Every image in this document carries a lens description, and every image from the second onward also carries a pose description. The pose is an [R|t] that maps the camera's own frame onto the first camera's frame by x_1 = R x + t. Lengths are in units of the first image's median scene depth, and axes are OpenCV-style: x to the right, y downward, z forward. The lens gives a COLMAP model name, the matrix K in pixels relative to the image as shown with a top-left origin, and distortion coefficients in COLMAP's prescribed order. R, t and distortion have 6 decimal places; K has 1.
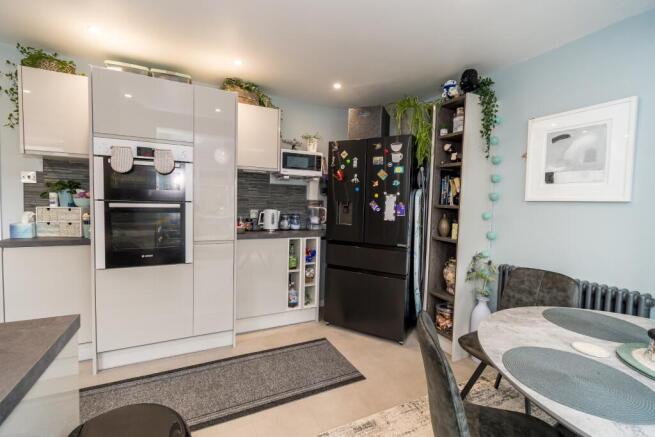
lens RADIAL K [[287.3, 0, 327.0], [0, 287.3, 214.6], [0, 0, 1]] dist [-0.000567, -0.000126]
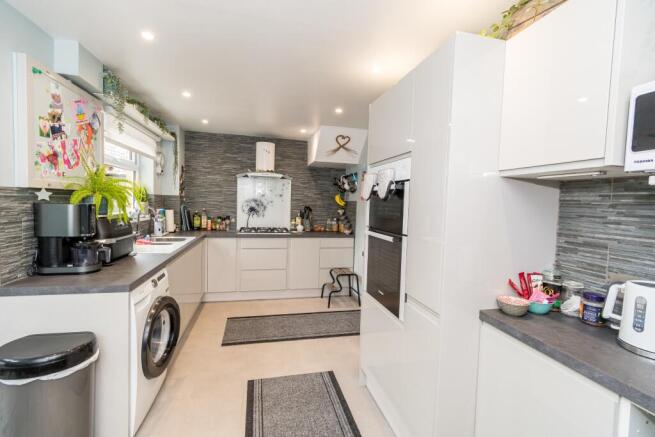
lens RADIAL K [[287.3, 0, 327.0], [0, 287.3, 214.6], [0, 0, 1]] dist [-0.000567, -0.000126]
pose [[-0.210609, 0.015657, -0.977445, 0.247584], [-0.083620, 0.995919, 0.033971, -0.102211], [0.973987, 0.088888, -0.208440, 0.951560]]
